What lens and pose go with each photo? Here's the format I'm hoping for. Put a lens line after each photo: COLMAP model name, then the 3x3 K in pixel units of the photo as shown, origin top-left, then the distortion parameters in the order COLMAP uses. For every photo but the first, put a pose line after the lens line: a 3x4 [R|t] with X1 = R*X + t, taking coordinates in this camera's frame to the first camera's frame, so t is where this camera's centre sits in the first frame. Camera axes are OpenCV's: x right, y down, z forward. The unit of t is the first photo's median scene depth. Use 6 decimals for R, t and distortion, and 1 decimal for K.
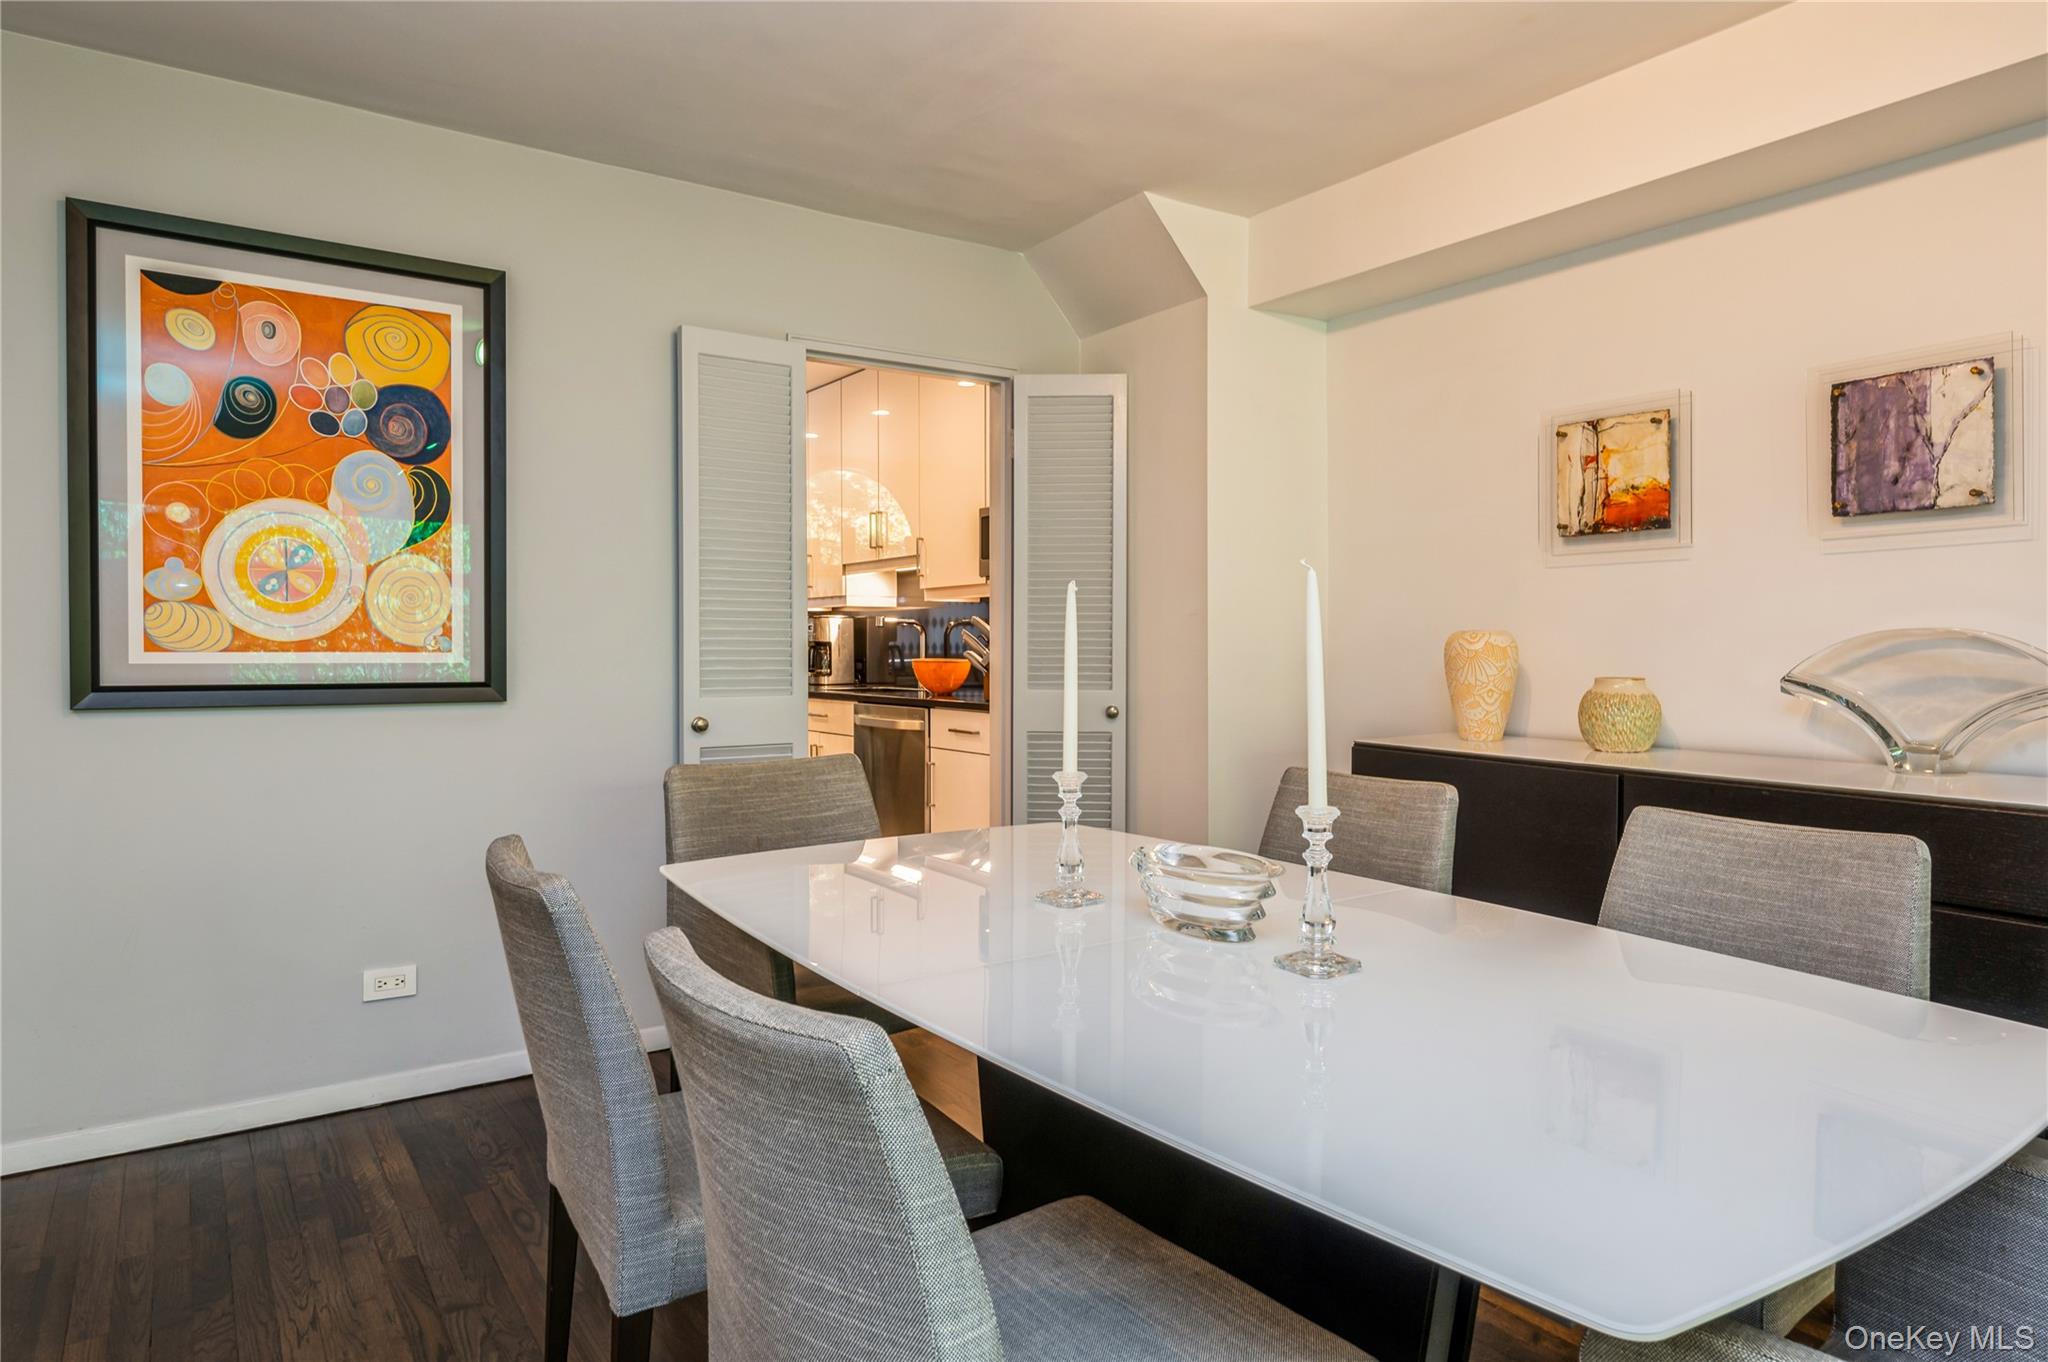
lens RADIAL K [[1229.2, 0, 1032.6], [0, 1229.2, 650.0], [0, 0, 1]] dist [0.000979, 0.000265]
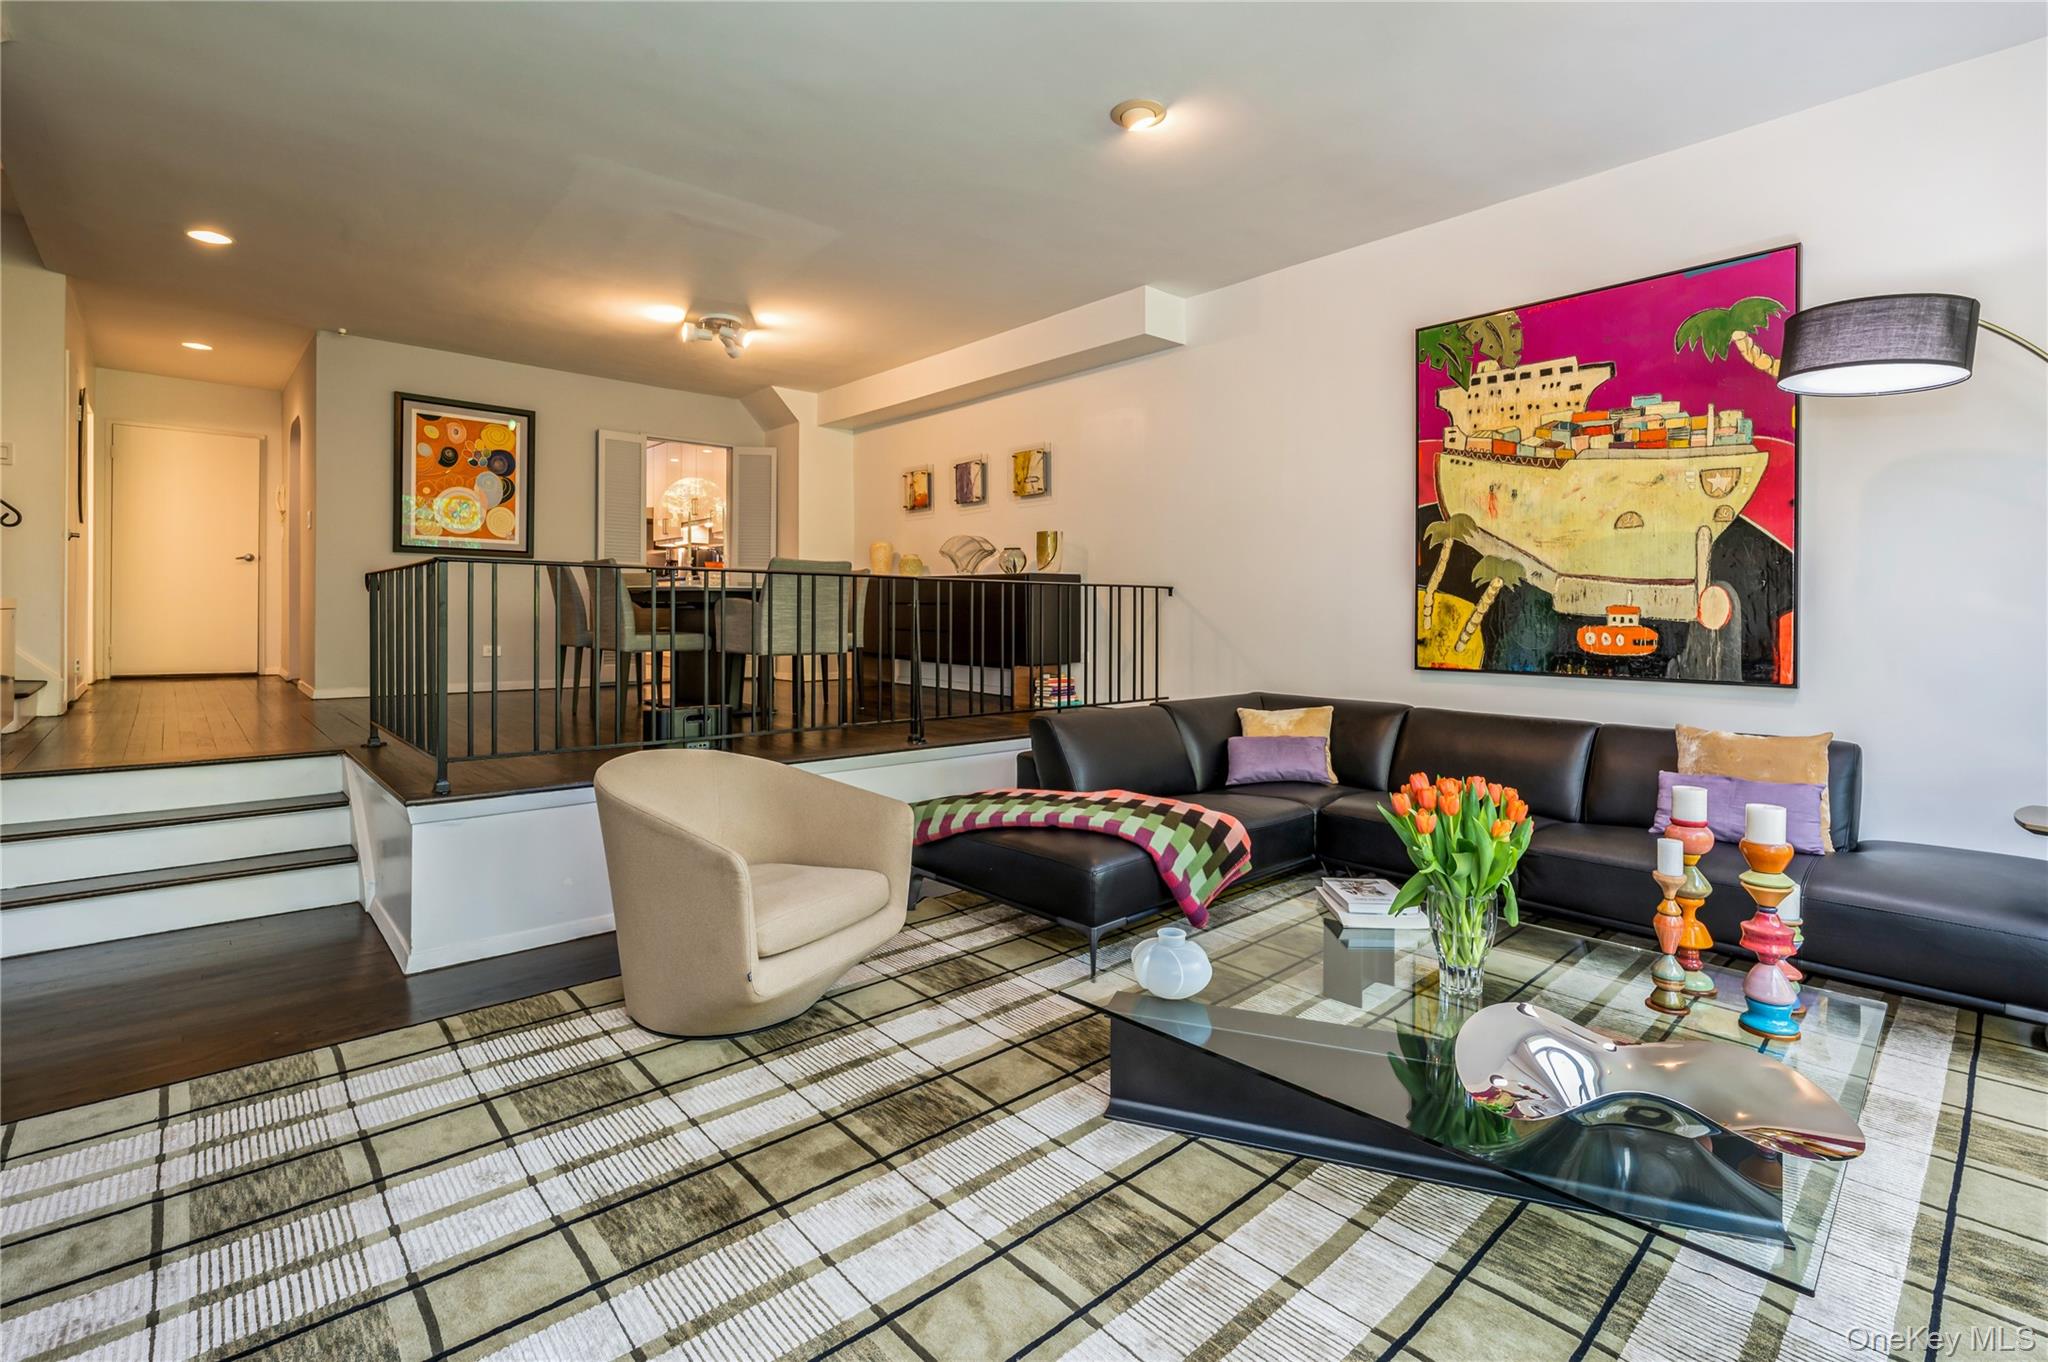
lens RADIAL K [[939.4, 0, 1022.8], [0, 939.4, 617.4], [0, 0, 1]] dist [-0.000777, -0.000134]
pose [[0.992477, 0.008457, 0.122143, 0.477360], [-0.008707, 0.999961, 0.001517, 0.178100], [-0.122125, -0.002569, 0.992511, -1.429869]]
